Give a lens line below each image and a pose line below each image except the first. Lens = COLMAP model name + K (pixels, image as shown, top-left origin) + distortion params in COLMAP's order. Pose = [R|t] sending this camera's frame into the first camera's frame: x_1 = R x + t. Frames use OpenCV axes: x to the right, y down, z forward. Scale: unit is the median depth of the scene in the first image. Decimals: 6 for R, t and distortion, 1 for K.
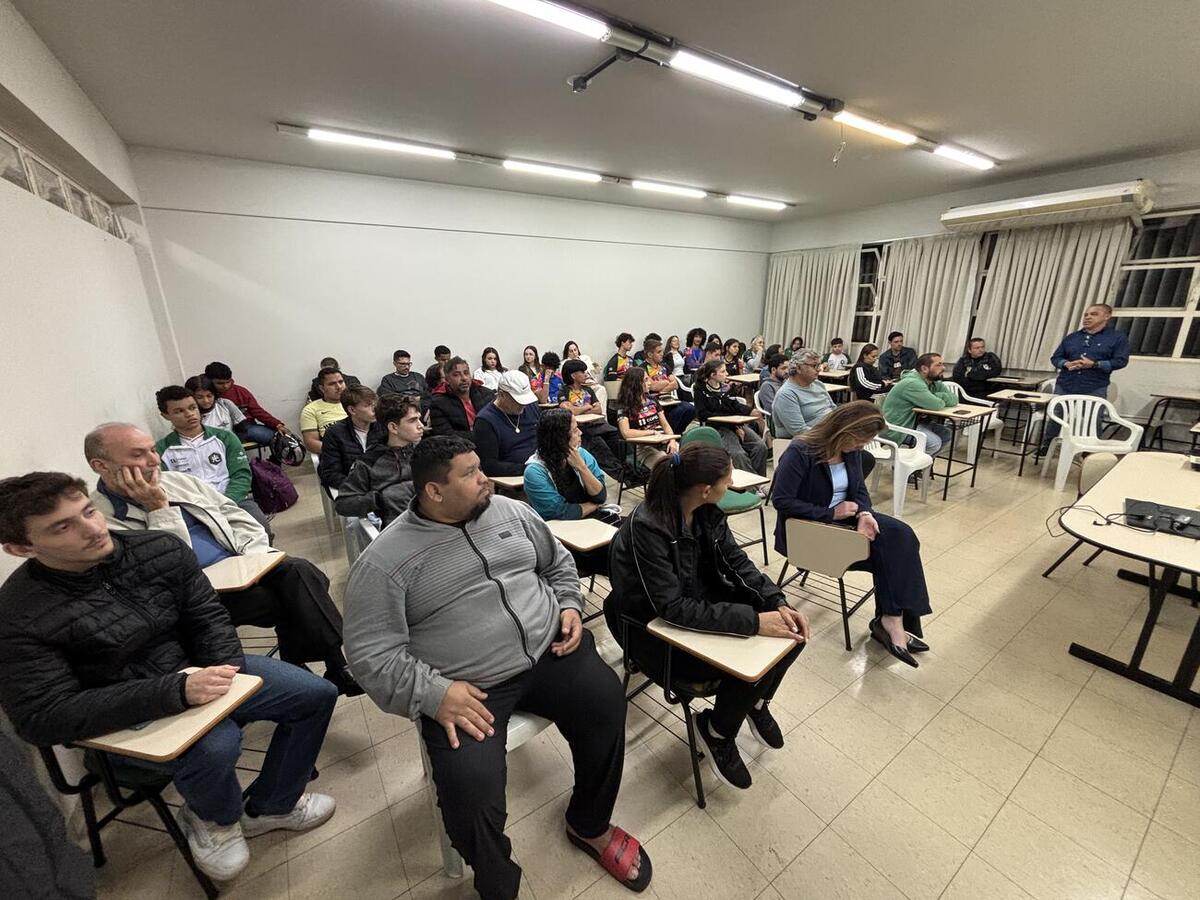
lens RADIAL K [[486.1, 0, 602.6], [0, 486.1, 443.3], [0, 0, 1]] dist [0.000056, -0.000113]
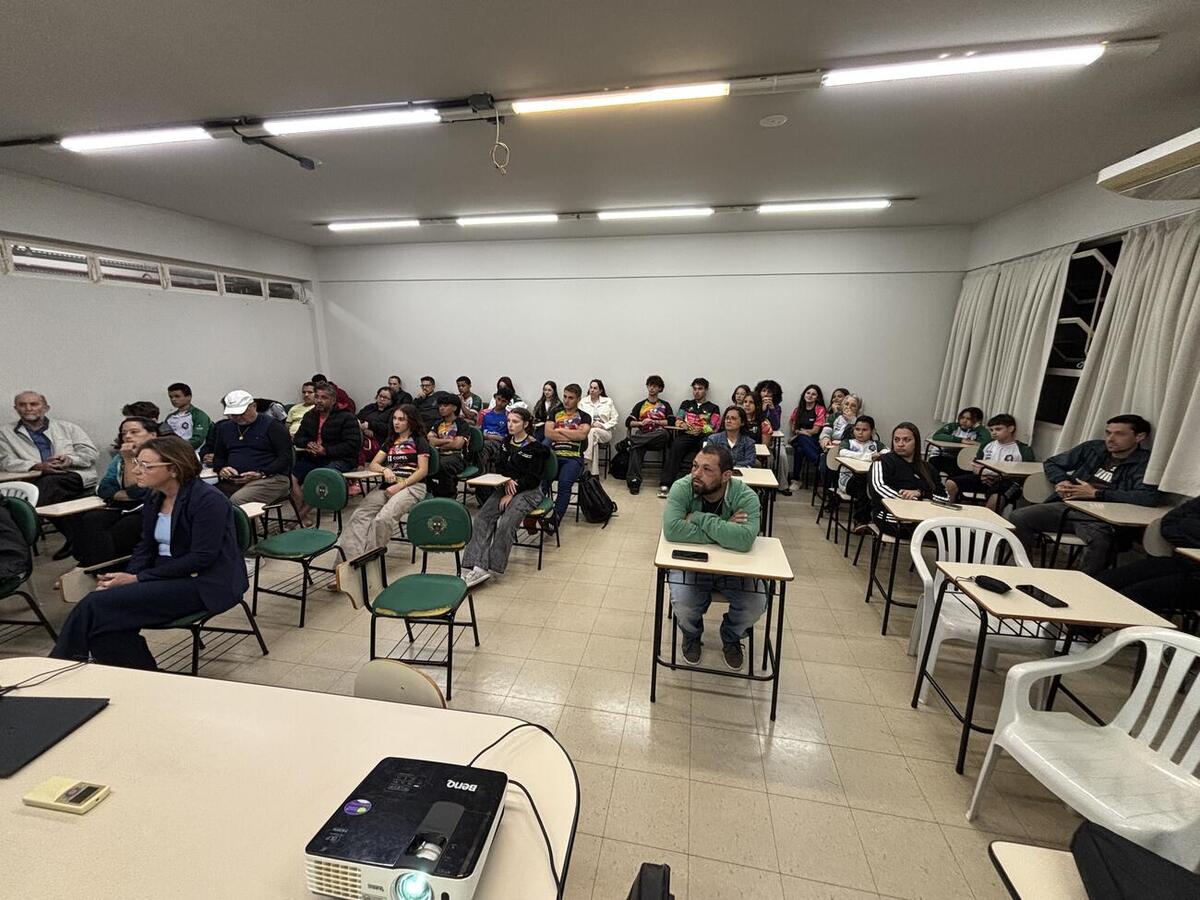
lens RADIAL K [[469.4, 0, 600.0], [0, 469.4, 450.0], [0, 0, 1]] dist [-0.015637, -0.000044]
pose [[0.697206, 0.170158, -0.696384, 0.555885], [-0.220369, 0.975257, 0.017671, -0.082448], [0.682160, 0.141141, 0.717452, 0.308042]]
